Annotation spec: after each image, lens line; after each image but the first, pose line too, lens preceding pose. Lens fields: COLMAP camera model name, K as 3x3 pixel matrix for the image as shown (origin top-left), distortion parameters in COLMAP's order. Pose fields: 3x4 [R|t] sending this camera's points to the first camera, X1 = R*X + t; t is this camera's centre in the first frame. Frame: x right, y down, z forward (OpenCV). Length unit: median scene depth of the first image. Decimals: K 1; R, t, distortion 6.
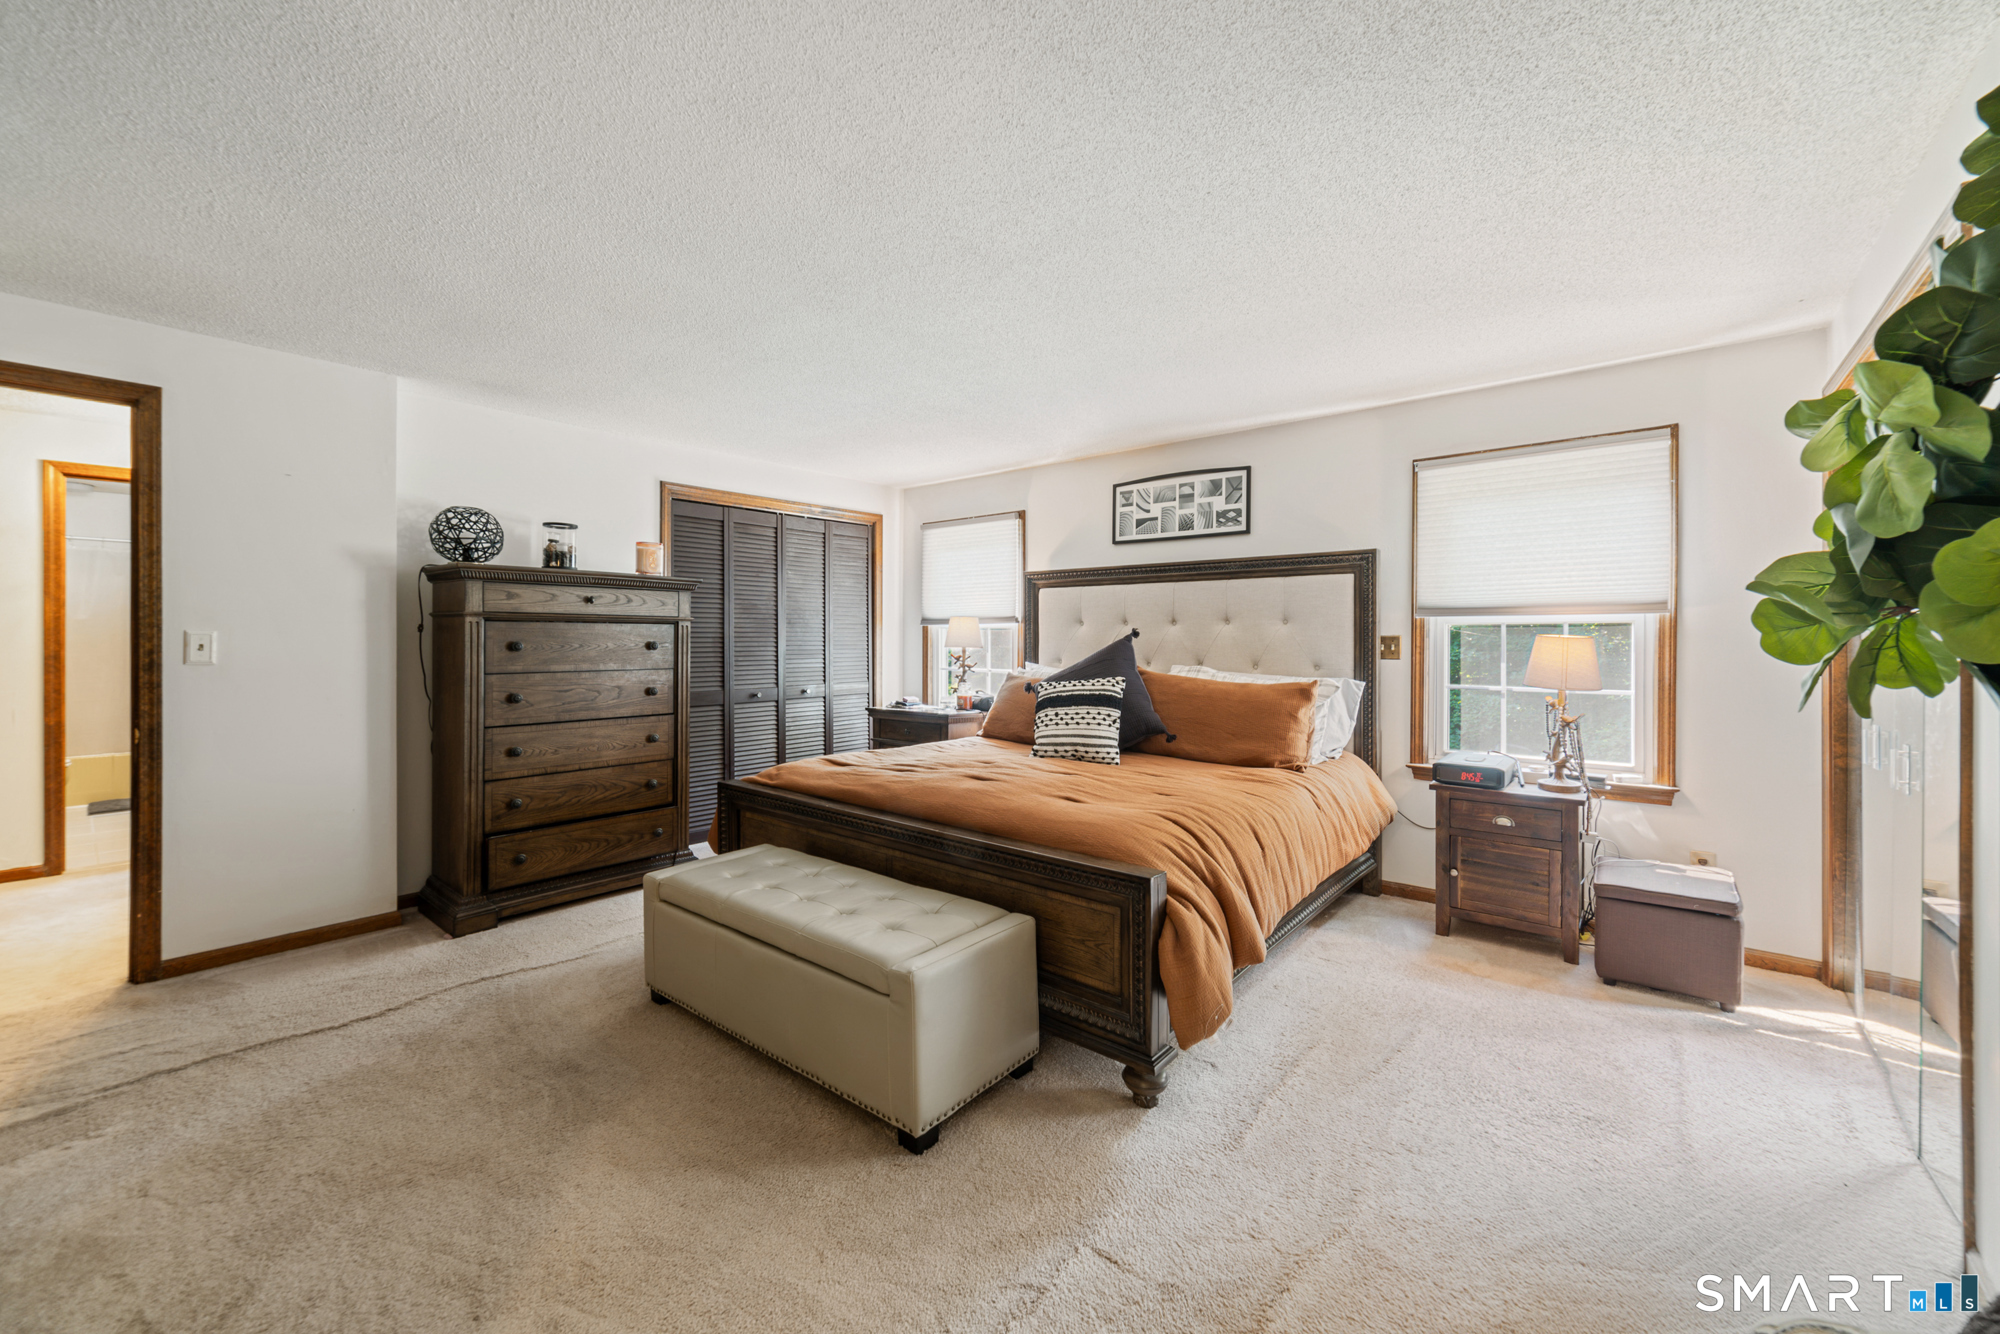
lens RADIAL K [[775.9, 0, 1000.0], [0, 775.9, 667.0], [0, 0, 1]] dist [-0.001078, 0.000026]
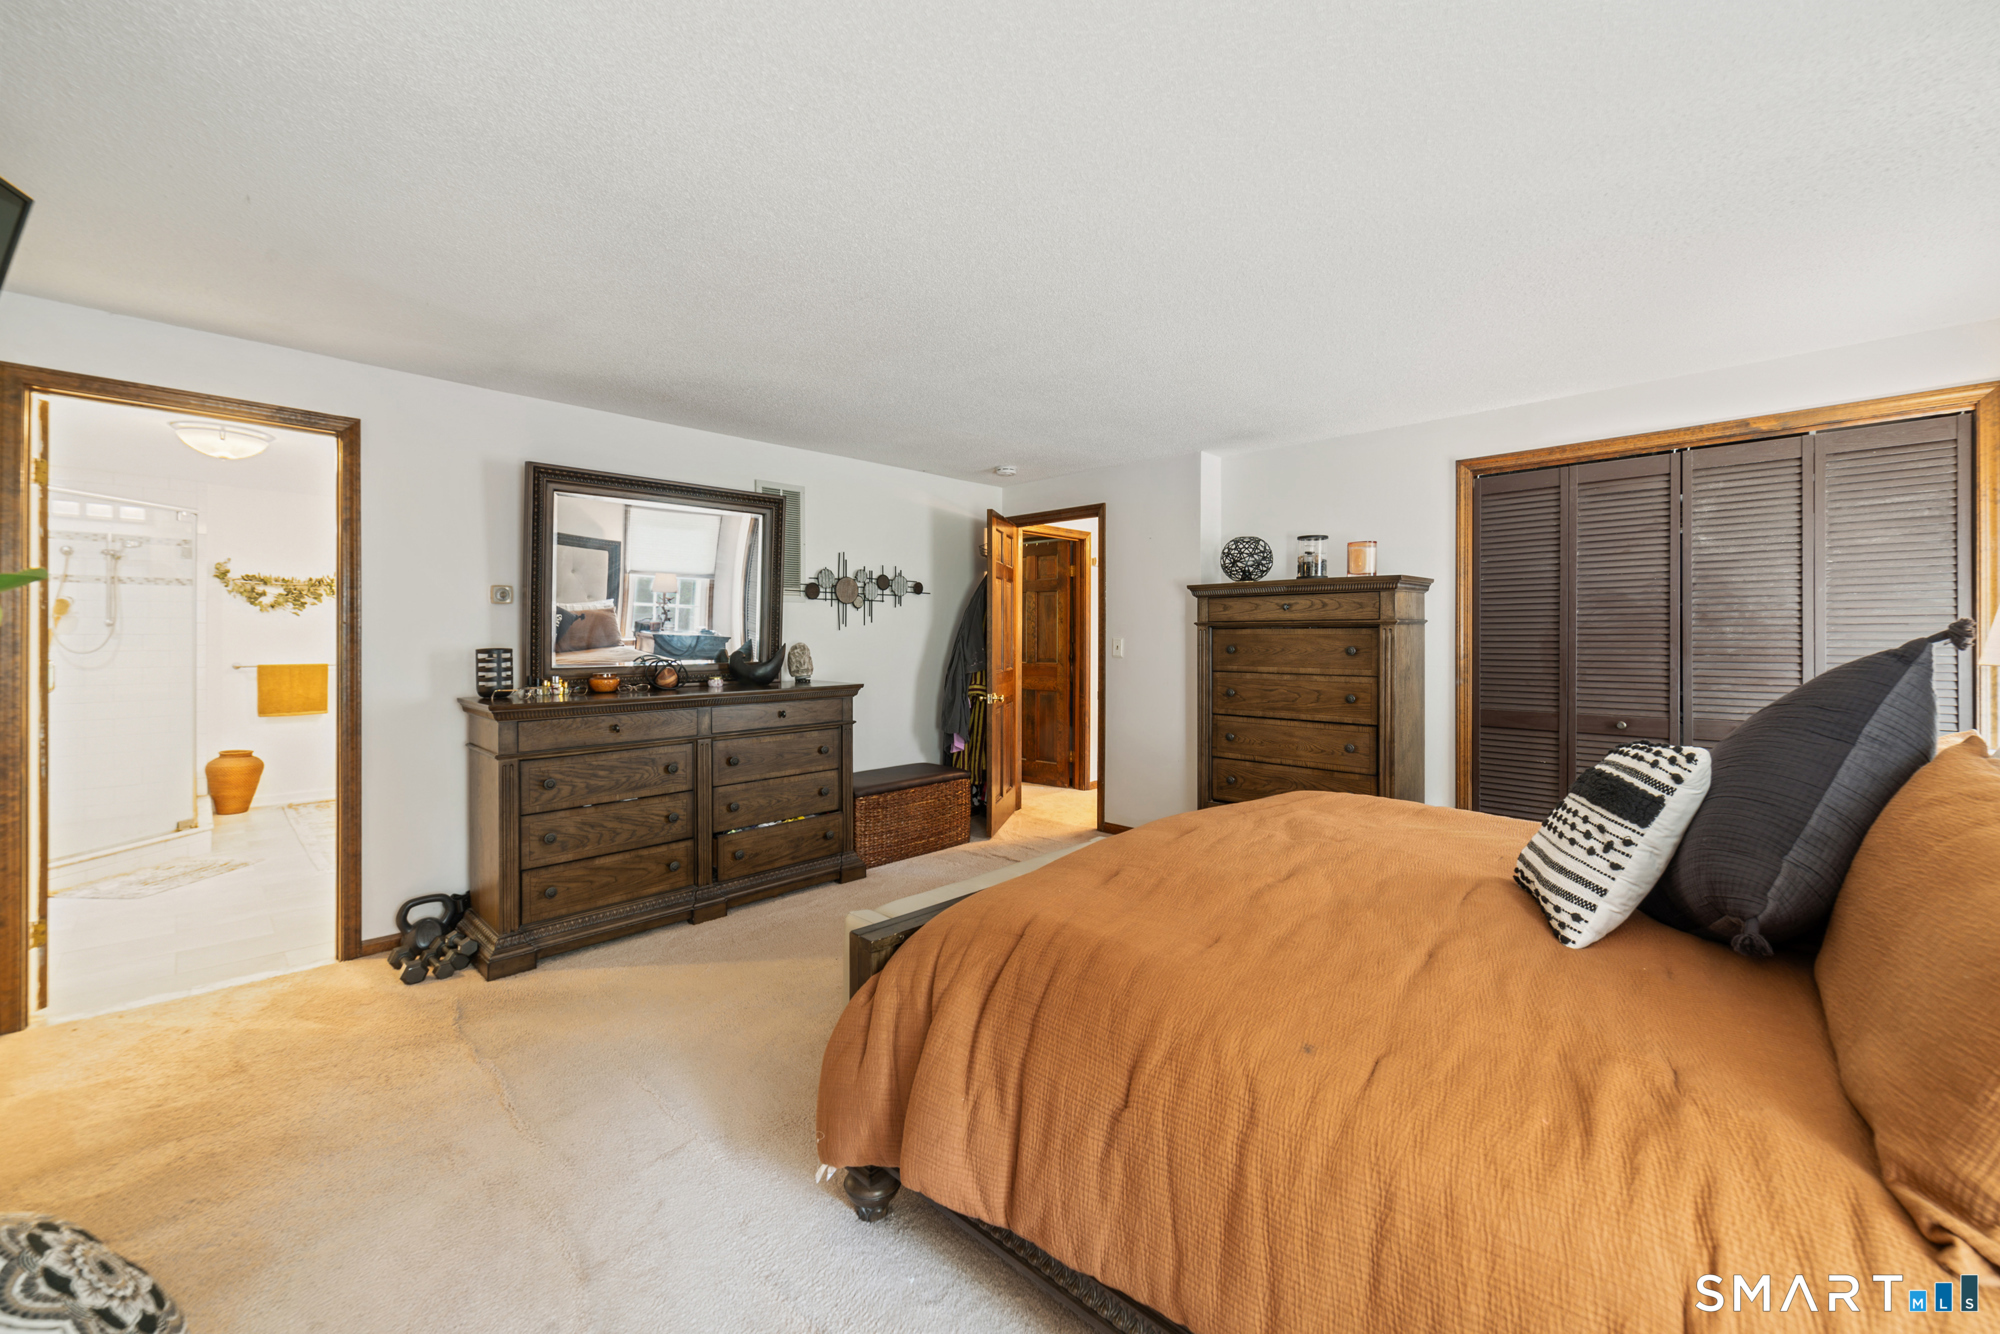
lens RADIAL K [[775.9, 0, 1000.0], [0, 775.9, 667.0], [0, 0, 1]] dist [-0.001078, 0.000026]
pose [[-0.061465, 0.033602, -0.997543, 0.557316], [-0.036296, 0.998697, 0.035877, -0.027705], [0.997449, 0.038412, -0.060165, 0.667038]]
